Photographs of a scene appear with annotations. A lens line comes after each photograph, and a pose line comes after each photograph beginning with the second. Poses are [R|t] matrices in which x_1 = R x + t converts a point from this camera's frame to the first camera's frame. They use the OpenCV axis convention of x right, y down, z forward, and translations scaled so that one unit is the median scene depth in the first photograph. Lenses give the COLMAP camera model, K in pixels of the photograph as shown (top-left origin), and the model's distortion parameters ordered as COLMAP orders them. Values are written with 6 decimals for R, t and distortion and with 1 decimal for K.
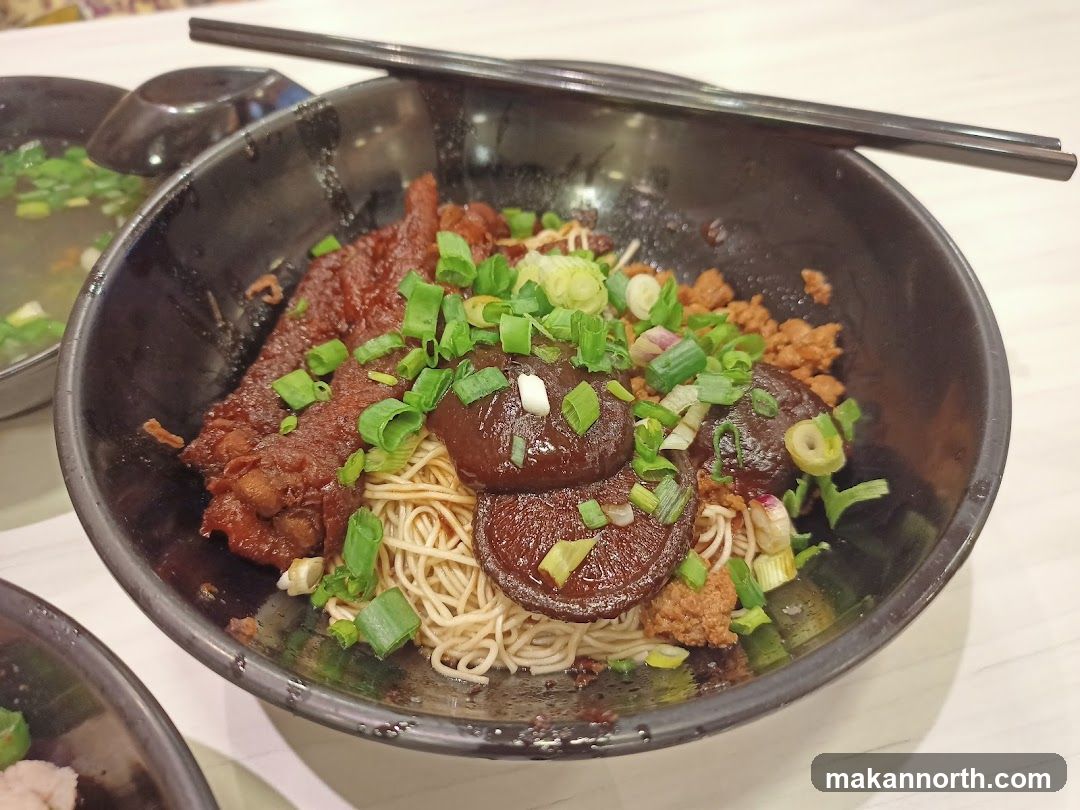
lens RADIAL K [[906.3, 0, 540.0], [0, 906.3, 405.0], [0, 0, 1]] dist [-0.048101, -0.010218]
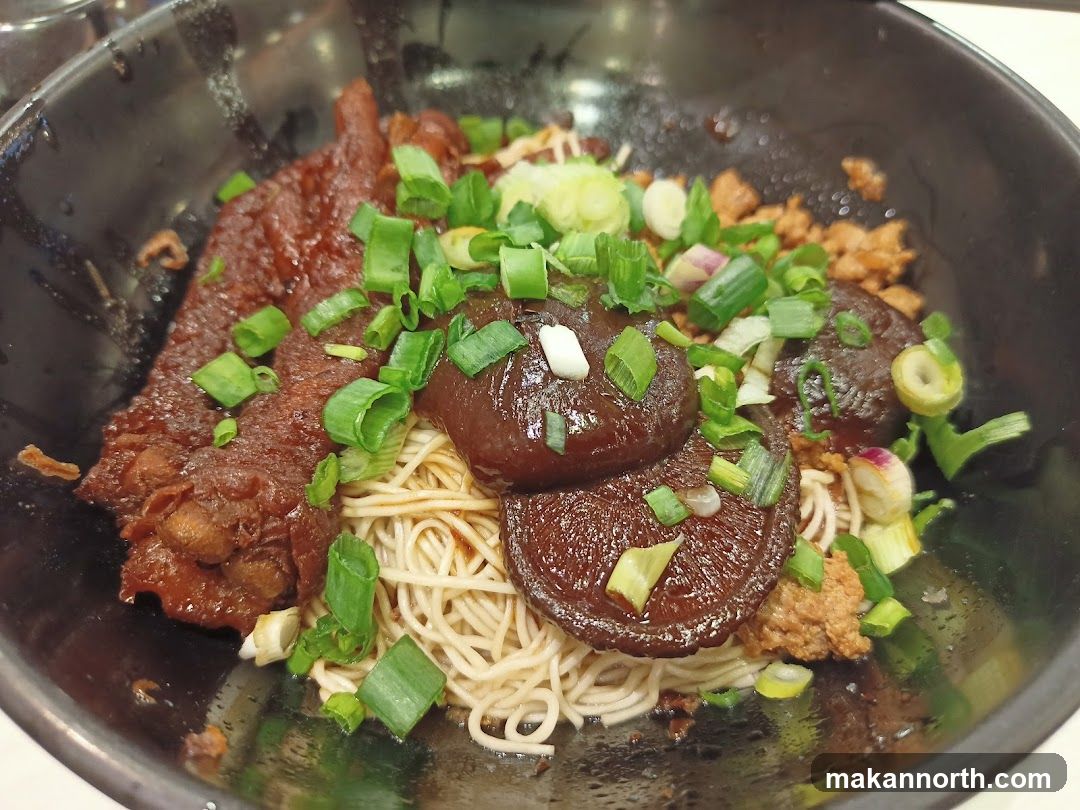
lens RADIAL K [[906.3, 0, 540.0], [0, 906.3, 405.0], [0, 0, 1]] dist [-0.048101, -0.010218]
pose [[0.989249, -0.115237, 0.090042, -0.092572], [0.109605, 0.991836, 0.065184, -0.018032], [-0.096818, -0.054614, 0.993803, 0.265141]]
